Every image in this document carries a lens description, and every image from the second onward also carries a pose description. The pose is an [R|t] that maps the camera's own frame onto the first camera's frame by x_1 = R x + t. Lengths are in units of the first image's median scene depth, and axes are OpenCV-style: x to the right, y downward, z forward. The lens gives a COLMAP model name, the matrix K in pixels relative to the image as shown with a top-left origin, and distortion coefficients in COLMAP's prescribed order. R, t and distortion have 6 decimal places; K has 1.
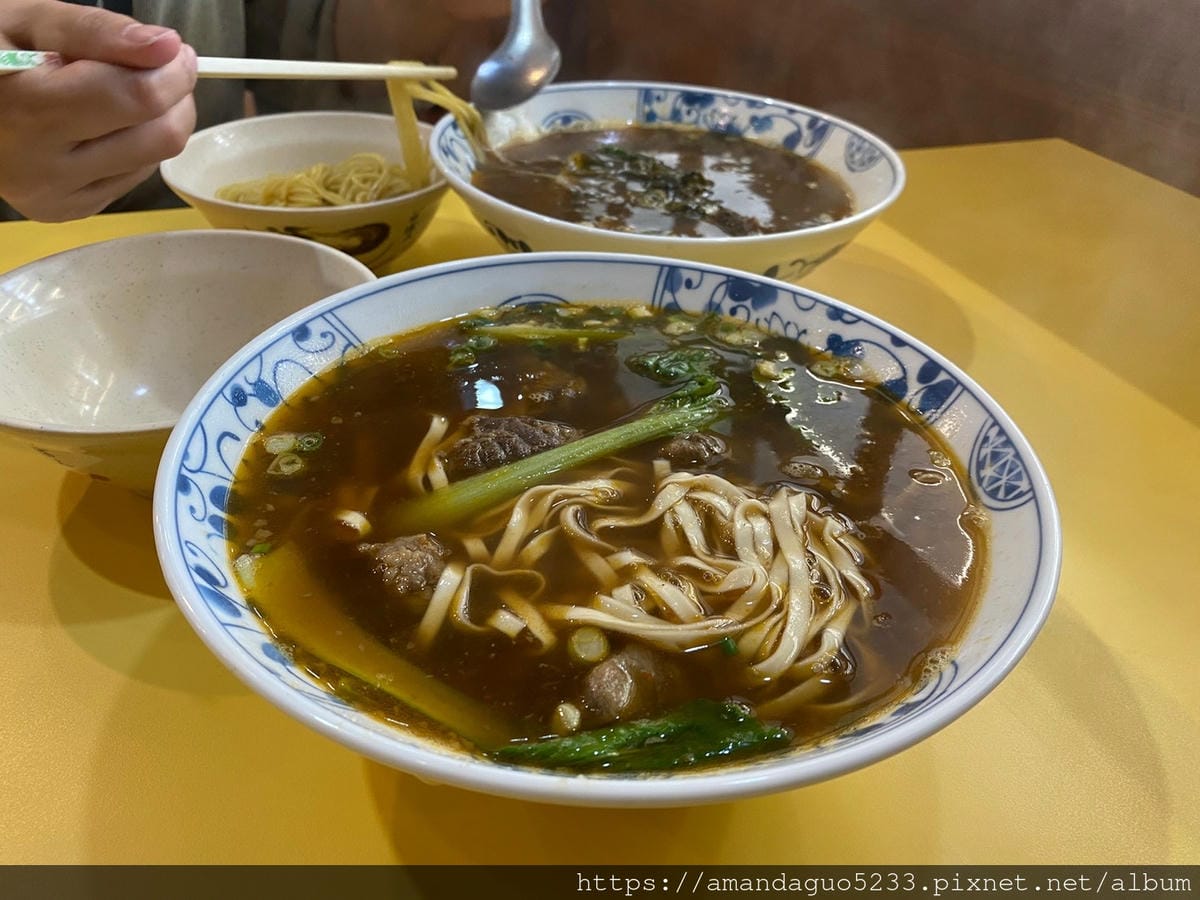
lens RADIAL K [[982.7, 0, 606.6], [0, 982.7, 452.3], [0, 0, 1]] dist [0.005684, -0.057789]
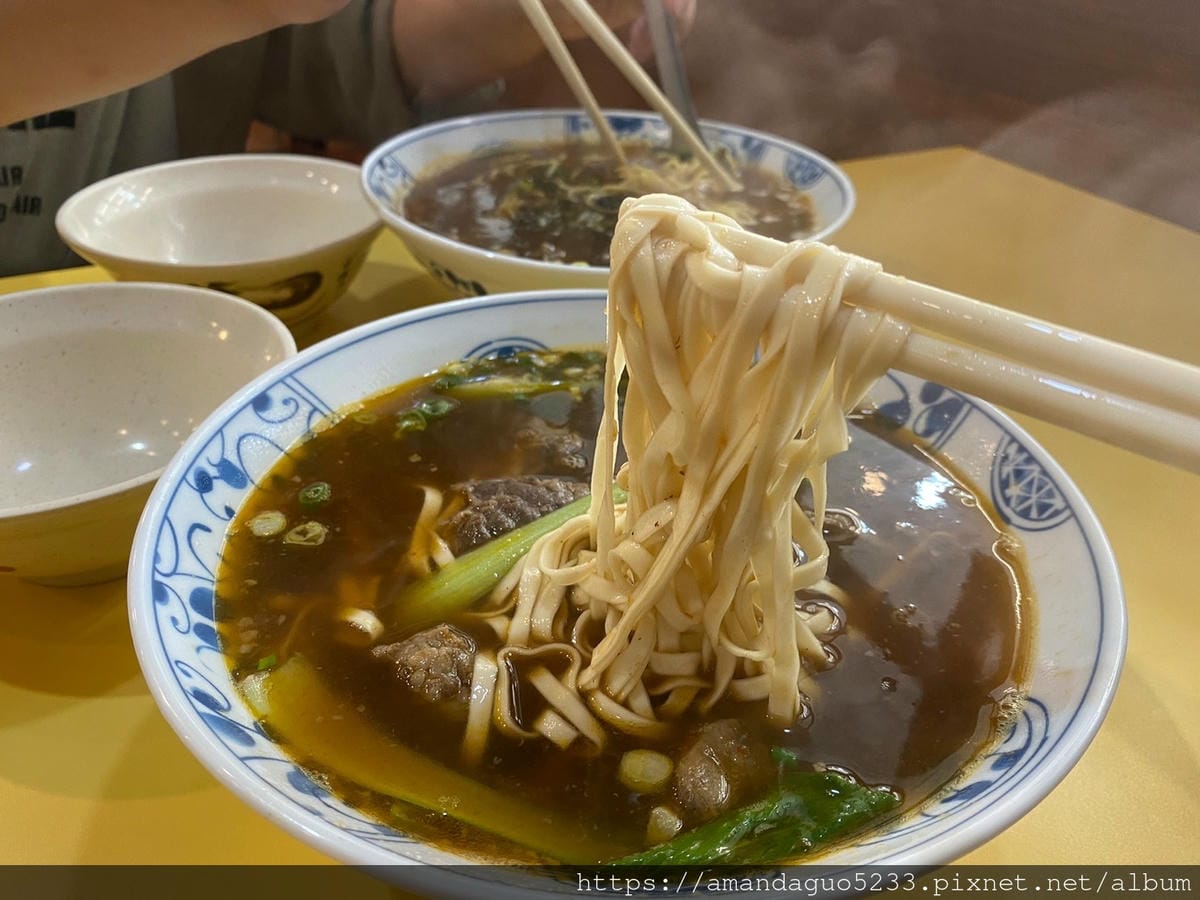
lens RADIAL K [[982.7, 0, 627.9], [0, 982.7, 454.5], [0, 0, 1]] dist [0.005684, -0.057789]
pose [[0.988892, -0.084944, 0.121975, -0.098391], [0.087536, 0.996032, -0.016040, -0.031846], [-0.120129, 0.026539, 0.992404, 0.075142]]
